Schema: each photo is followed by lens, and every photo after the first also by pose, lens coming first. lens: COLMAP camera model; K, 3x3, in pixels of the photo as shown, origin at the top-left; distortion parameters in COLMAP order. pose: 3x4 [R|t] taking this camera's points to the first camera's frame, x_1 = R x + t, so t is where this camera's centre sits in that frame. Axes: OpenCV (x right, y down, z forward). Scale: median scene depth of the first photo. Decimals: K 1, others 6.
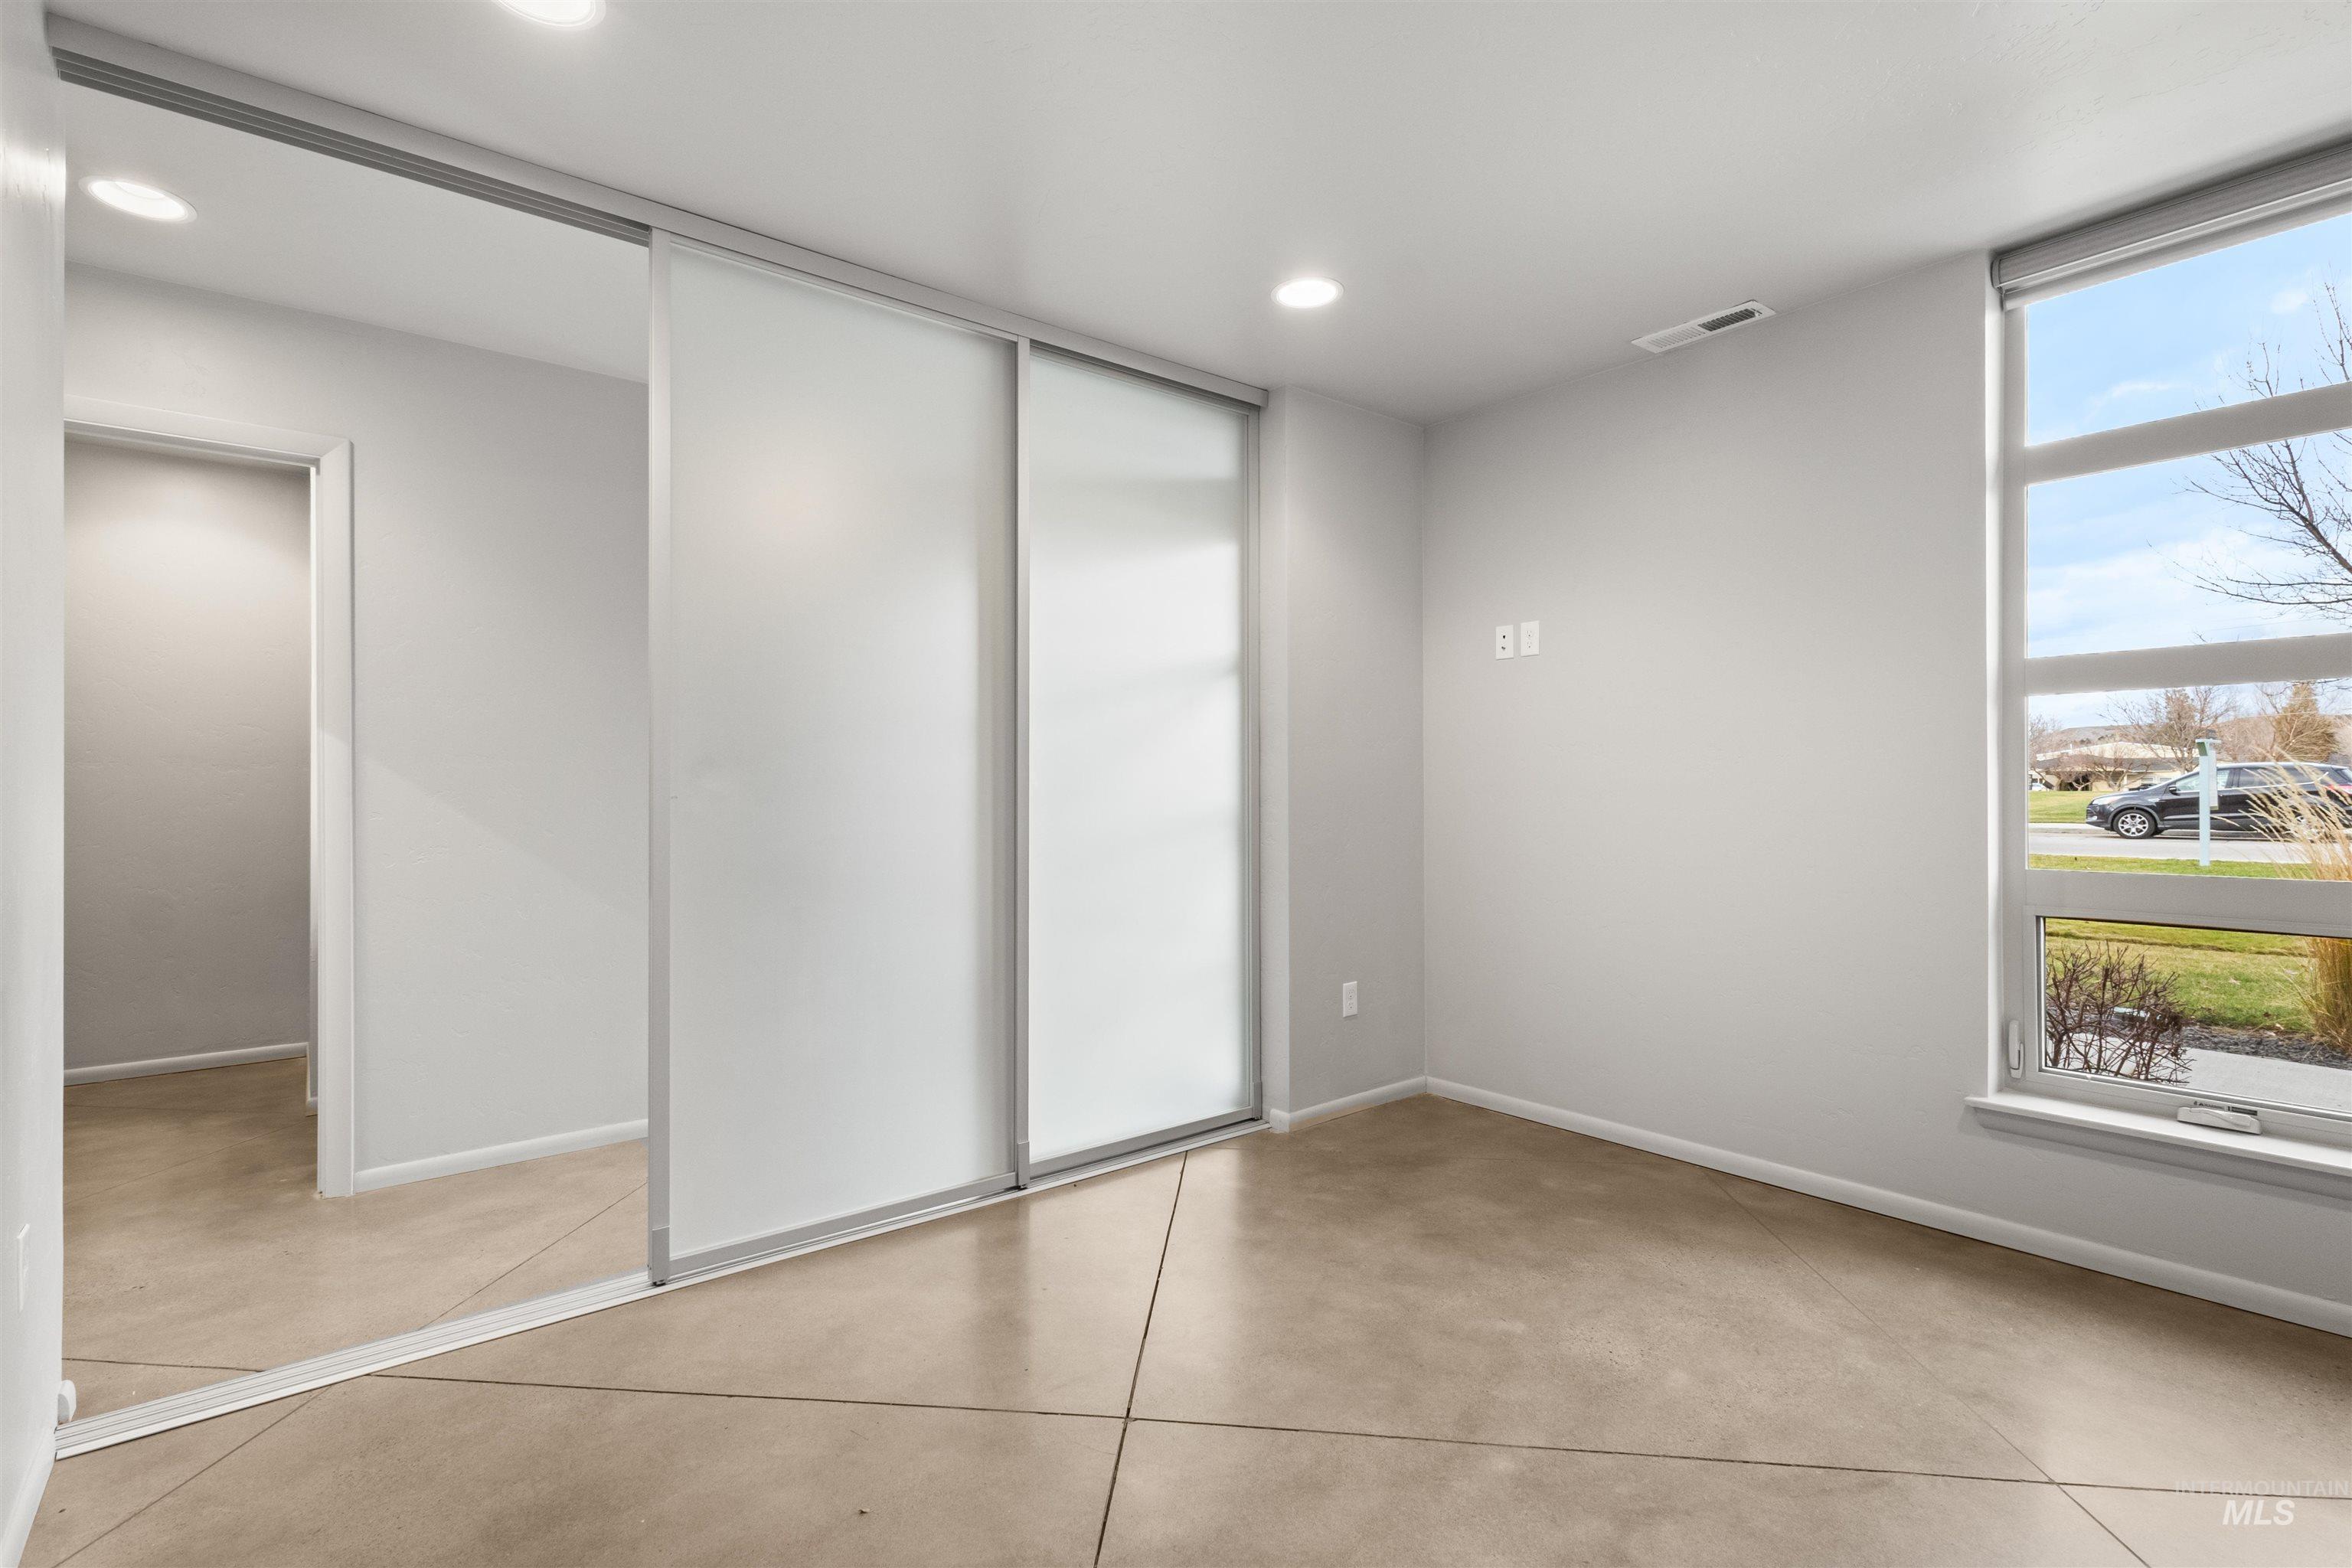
lens RADIAL K [[1082.4, 0, 1166.3], [0, 1082.4, 780.8], [0, 0, 1]] dist [0.002360, -0.000270]
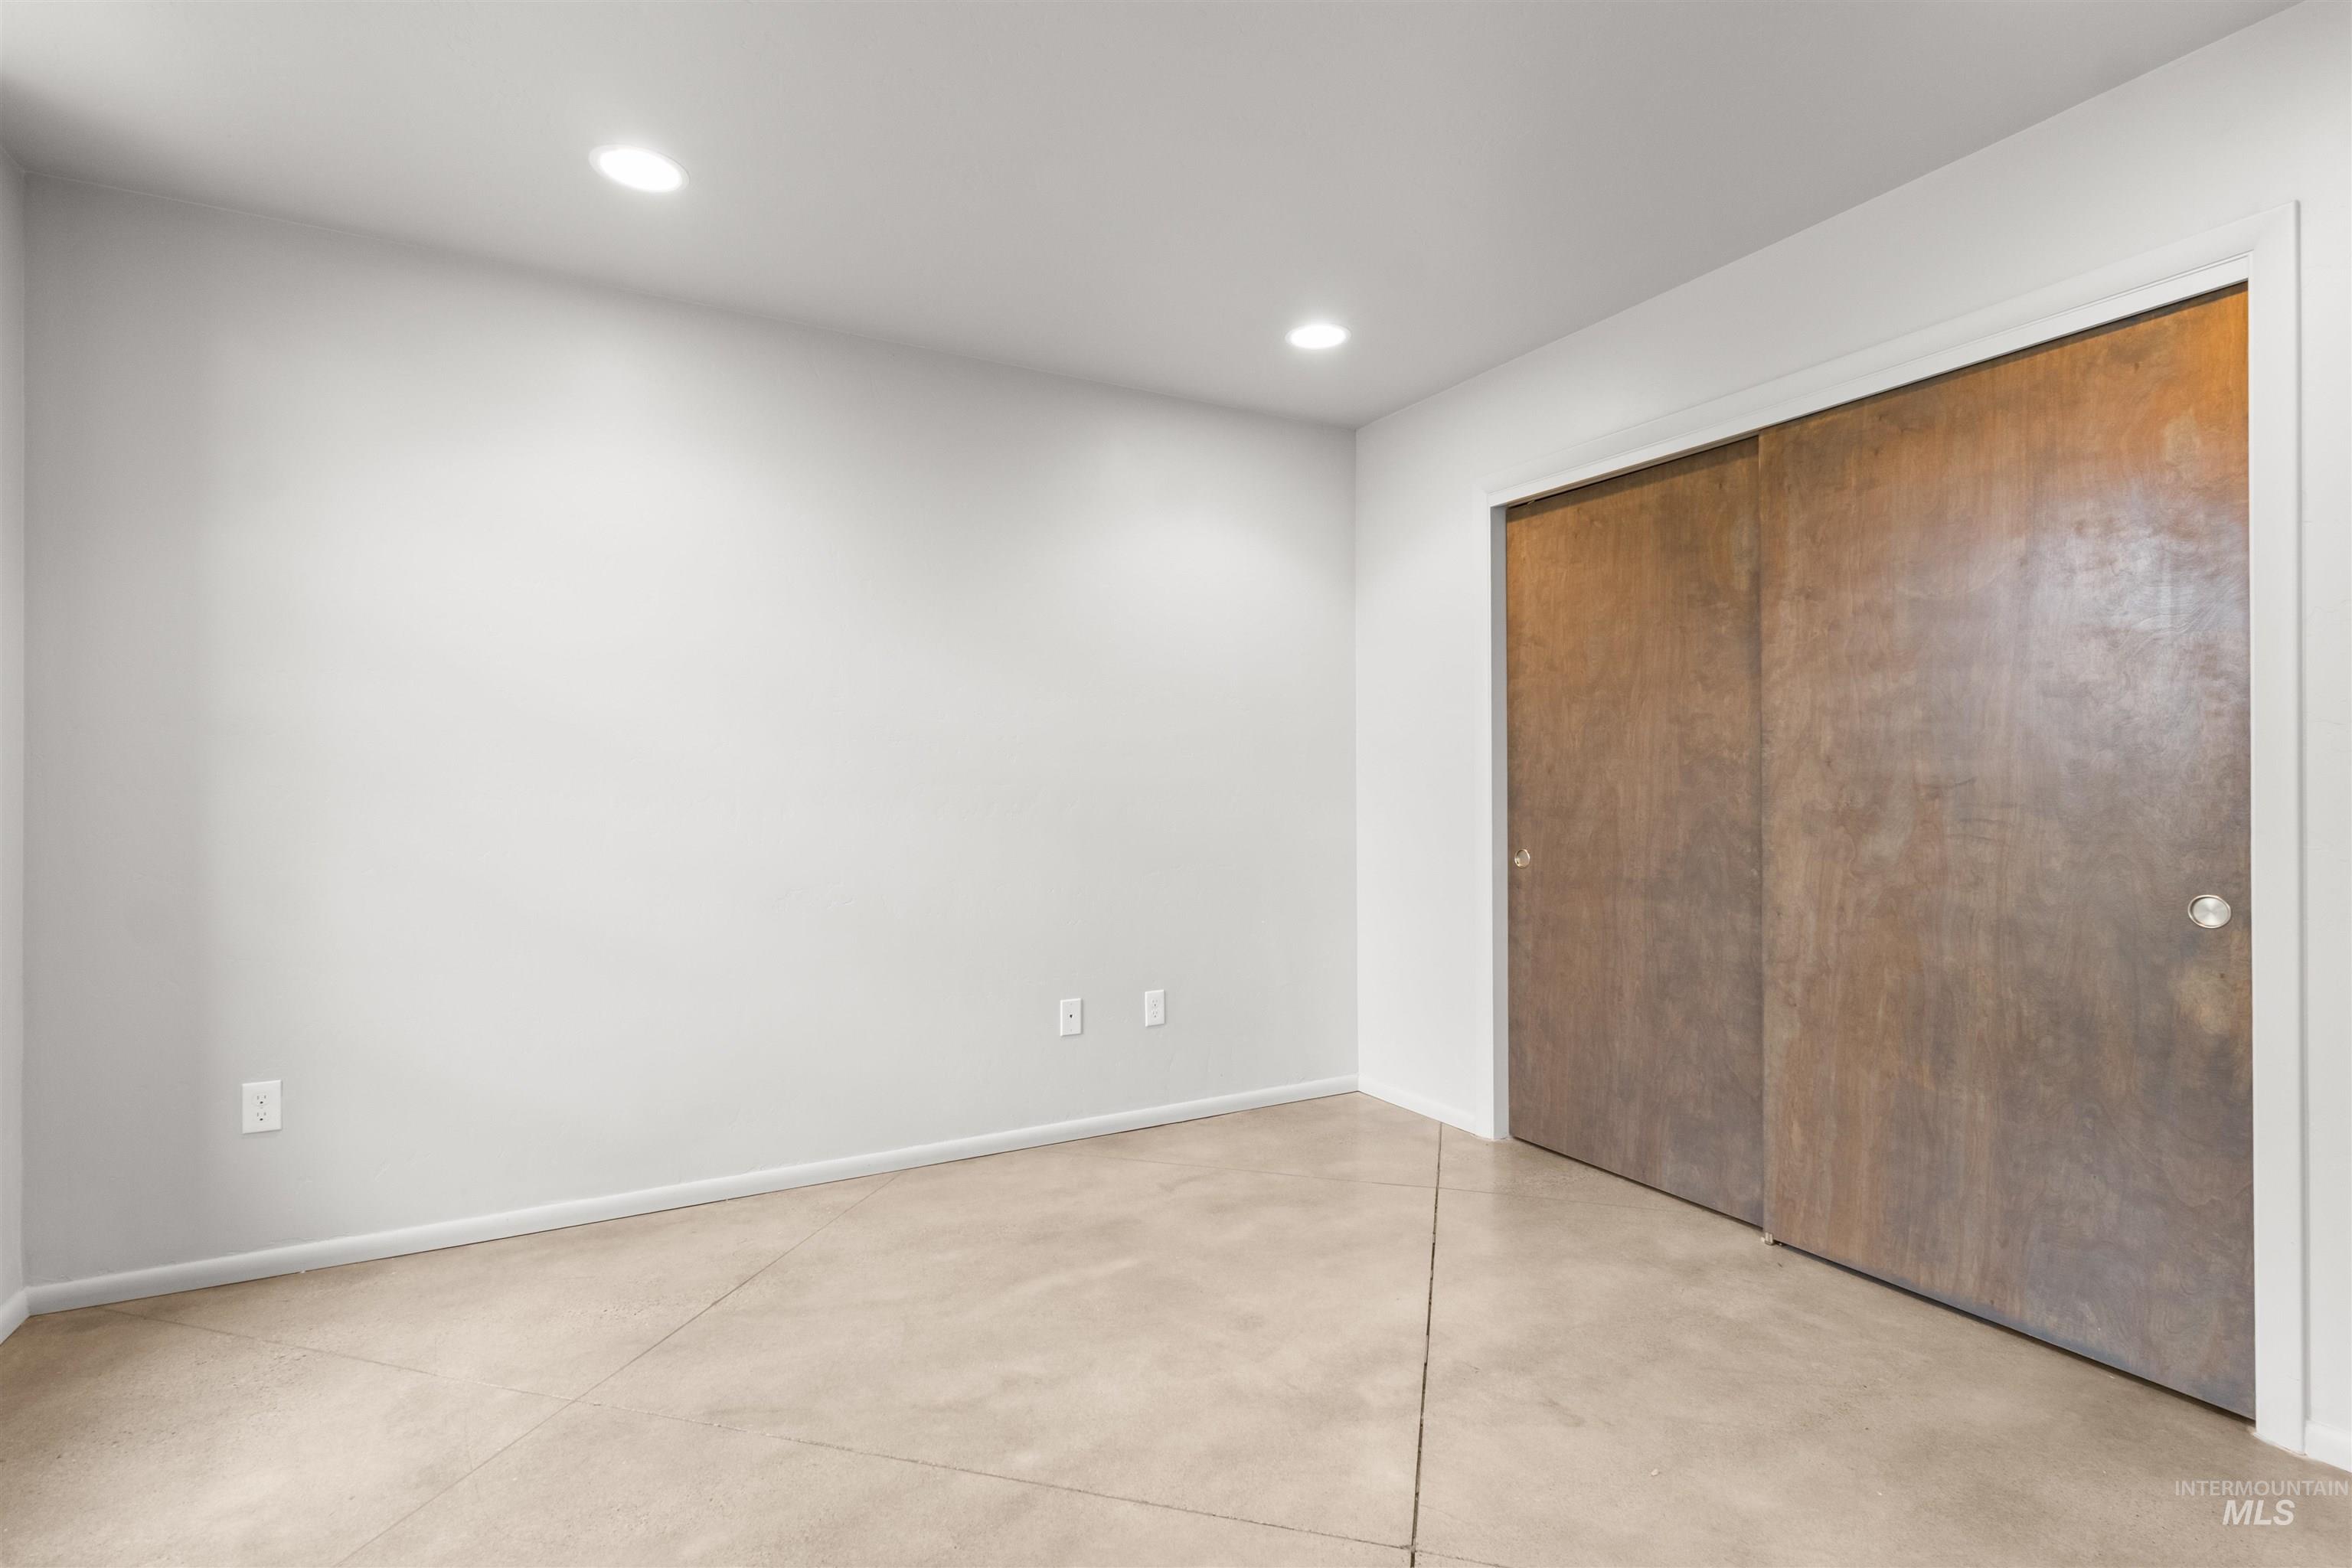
lens RADIAL K [[1089.4, 0, 1171.1], [0, 1089.4, 784.0], [0, 0, 1]] dist [0.001975, 0.000478]
pose [[-0.982997, 0.010074, 0.183346, -0.015417], [0.009500, 0.999947, -0.004009, 0.007812], [-0.183377, -0.002199, -0.983040, 1.988600]]
